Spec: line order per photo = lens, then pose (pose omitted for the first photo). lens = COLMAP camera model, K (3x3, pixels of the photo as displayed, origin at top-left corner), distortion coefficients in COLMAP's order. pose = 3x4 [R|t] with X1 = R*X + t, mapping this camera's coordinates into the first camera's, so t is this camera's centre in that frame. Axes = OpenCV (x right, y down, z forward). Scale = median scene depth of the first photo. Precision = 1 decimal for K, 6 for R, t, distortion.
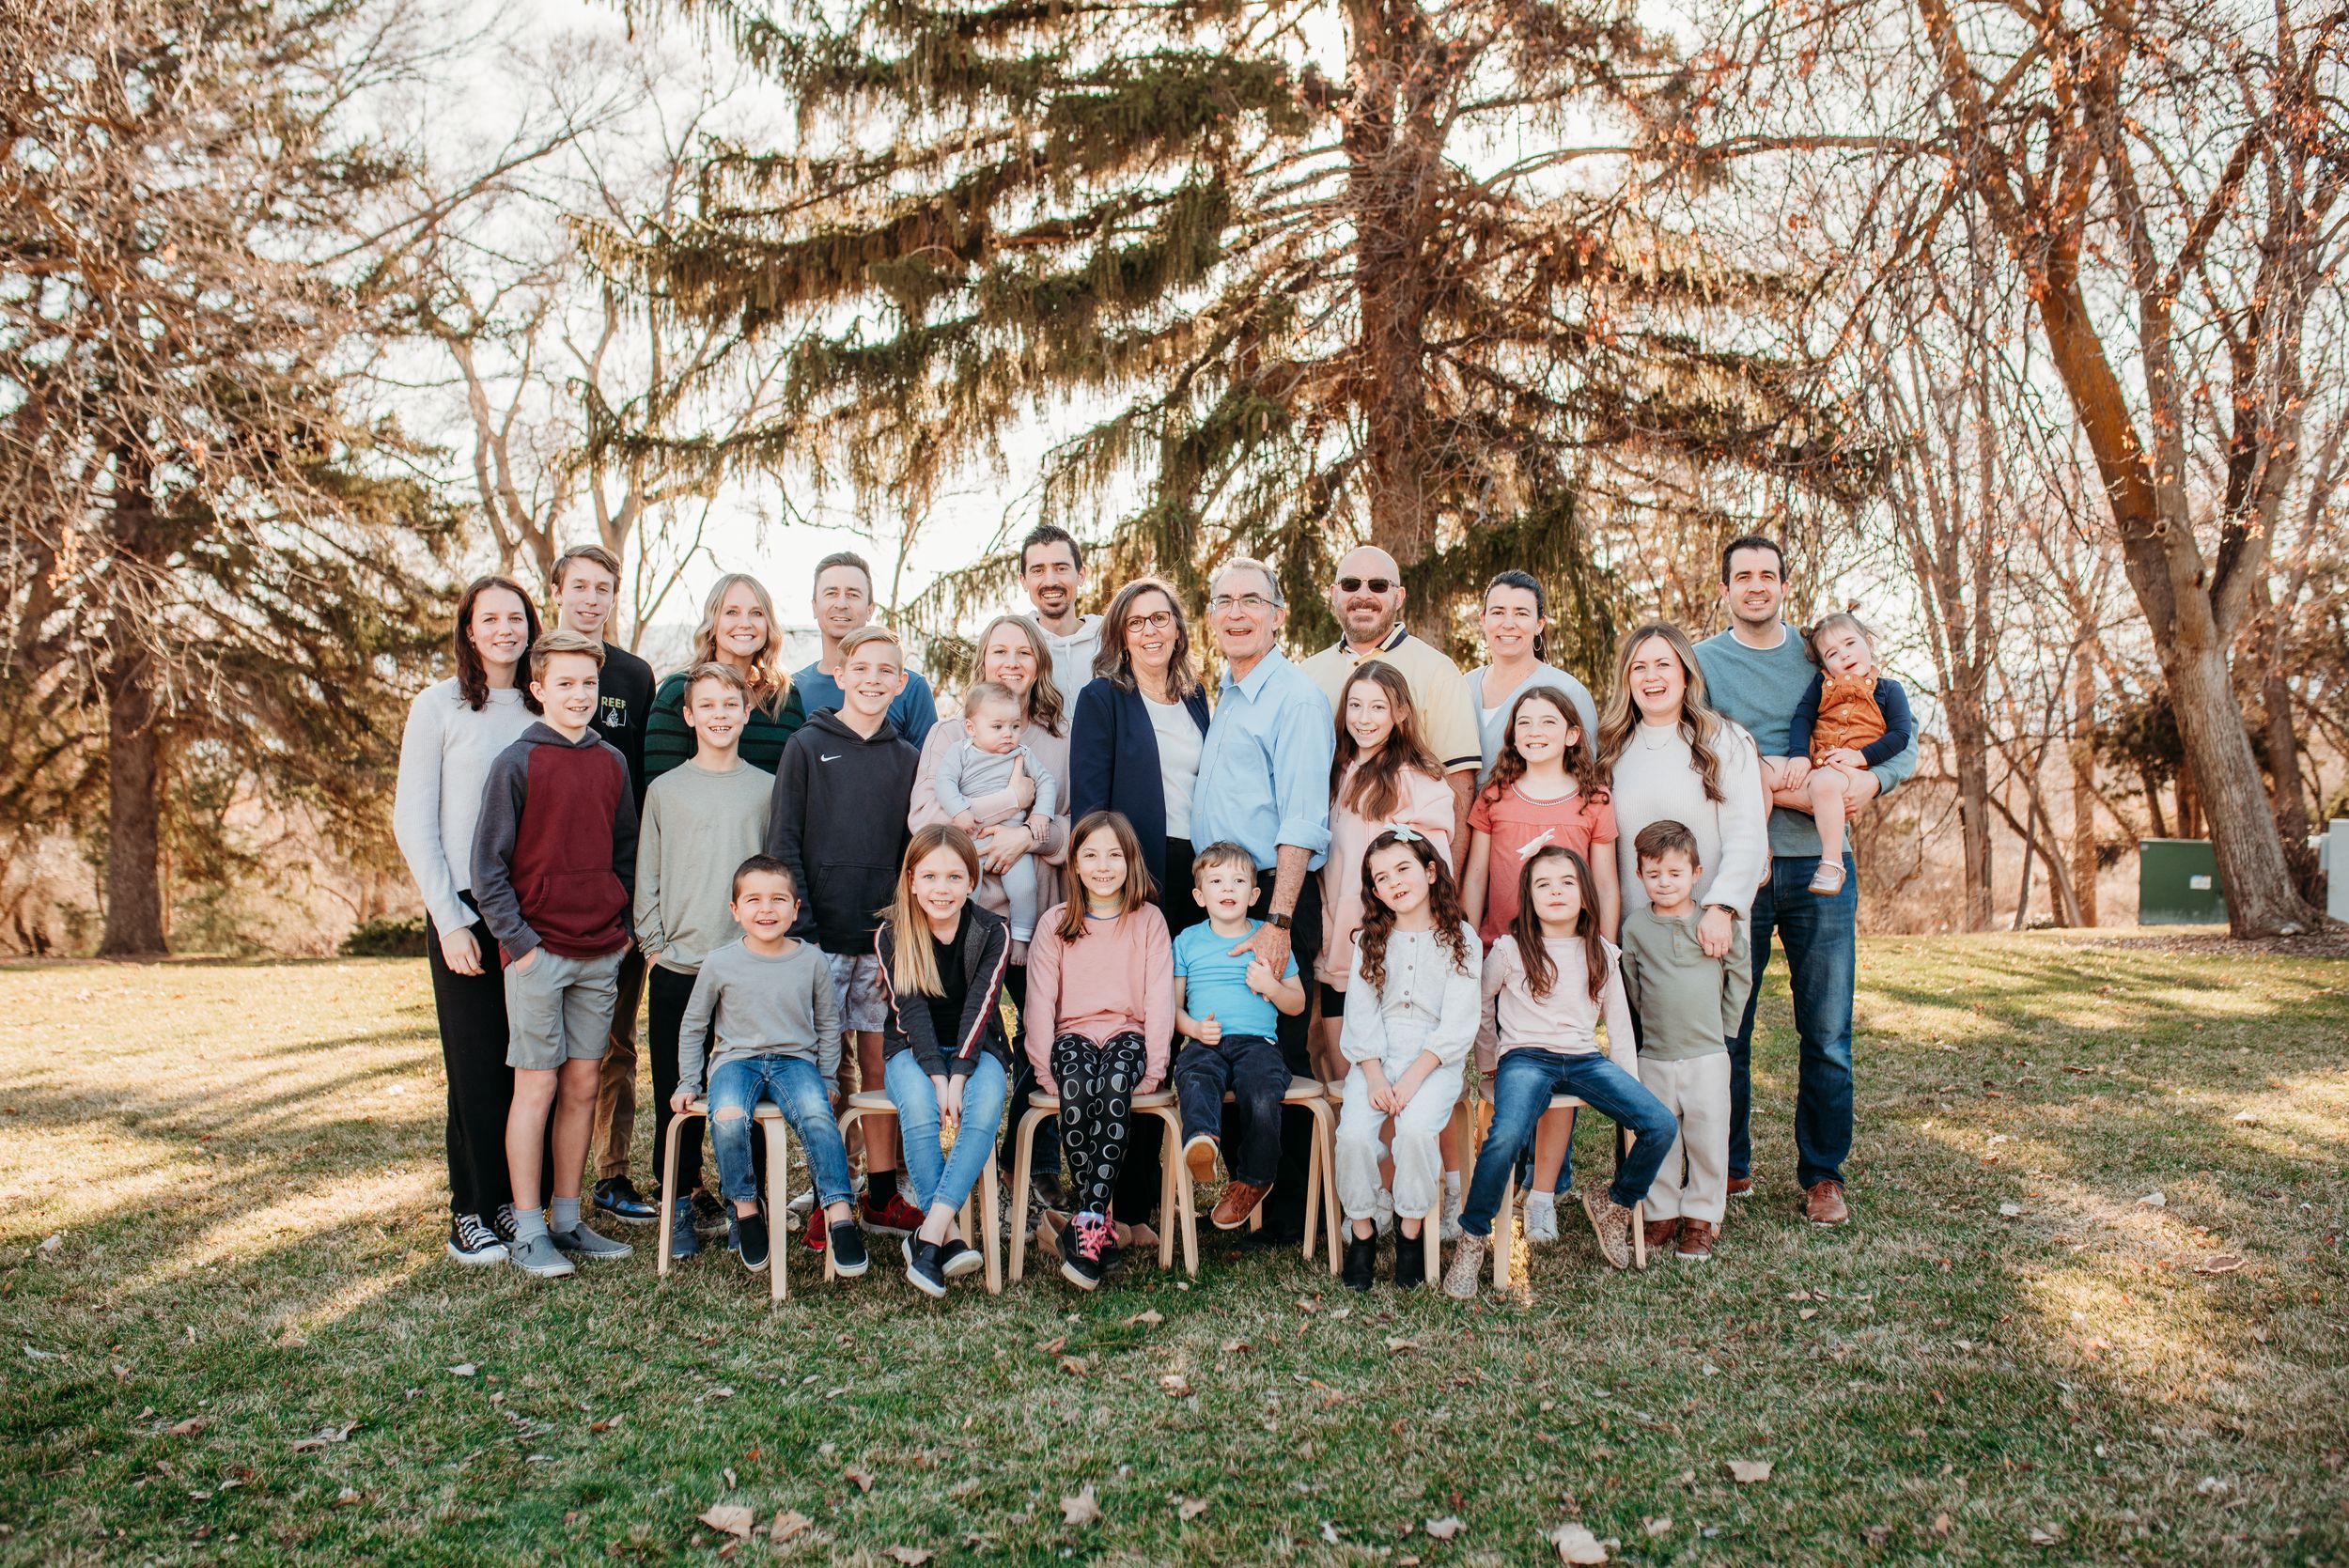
lens RADIAL K [[2261.0, 0, 1174.5], [0, 2261.0, 784.0], [0, 0, 1]] dist [-0.058741, 0.083820]
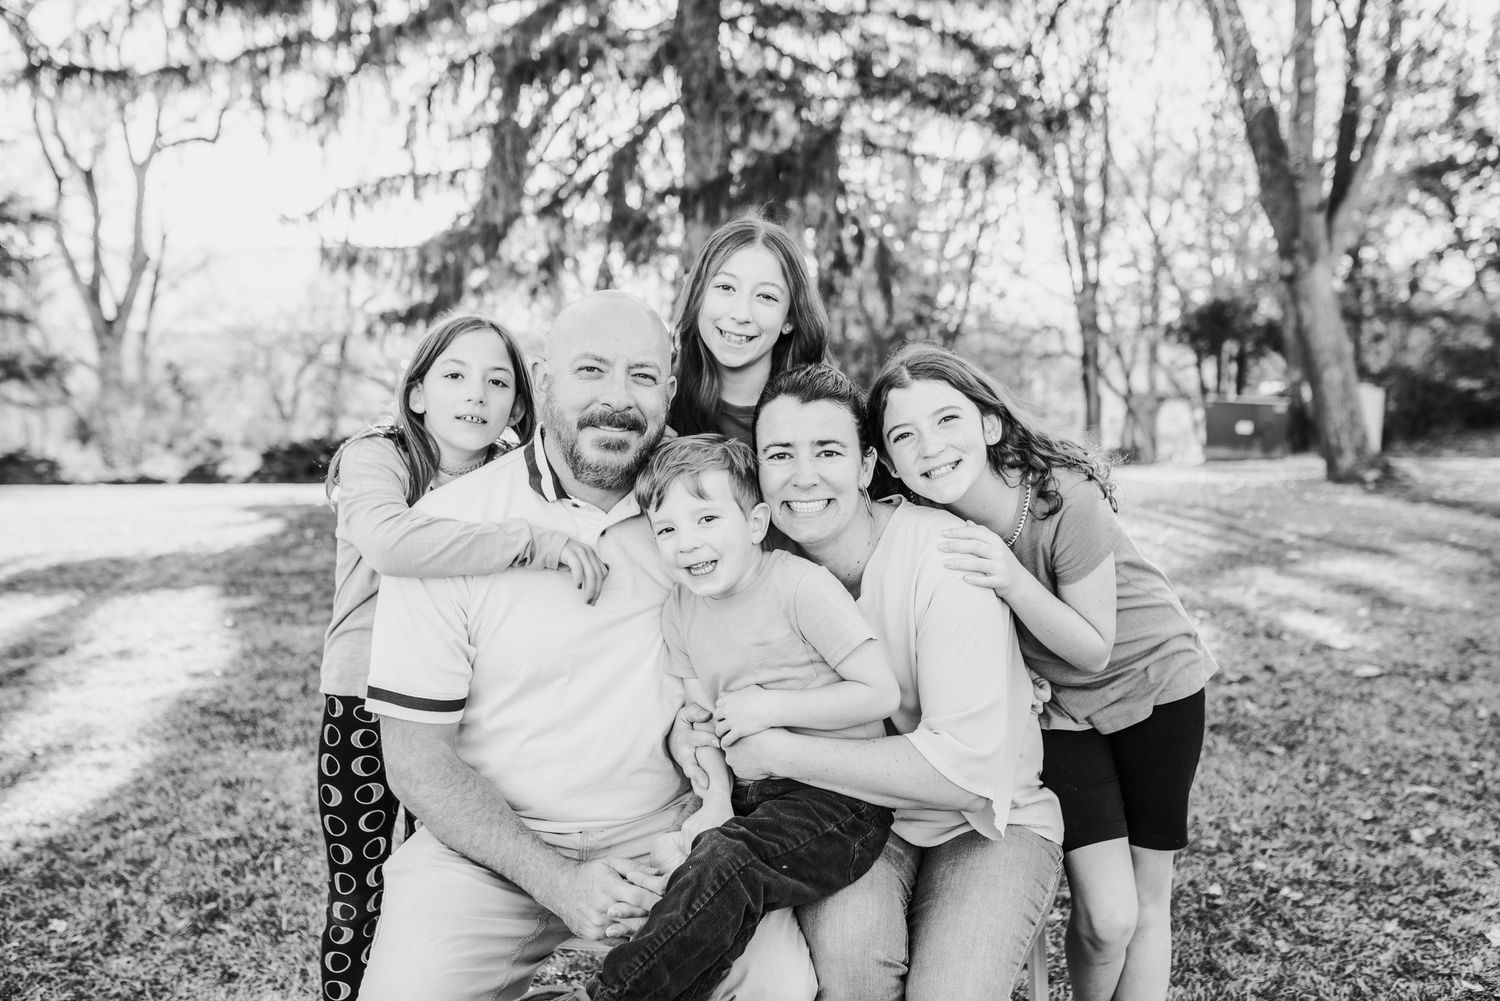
lens RADIAL K [[1447.8, 0, 707.8], [0, 1447.8, 474.4], [0, 0, 1]] dist [0.000329, 0.001210]
pose [[0.994434, -0.001985, 0.105340, 0.009796], [-0.006801, 0.996528, 0.082983, -0.002051], [-0.105139, -0.083237, 0.990968, 0.105687]]
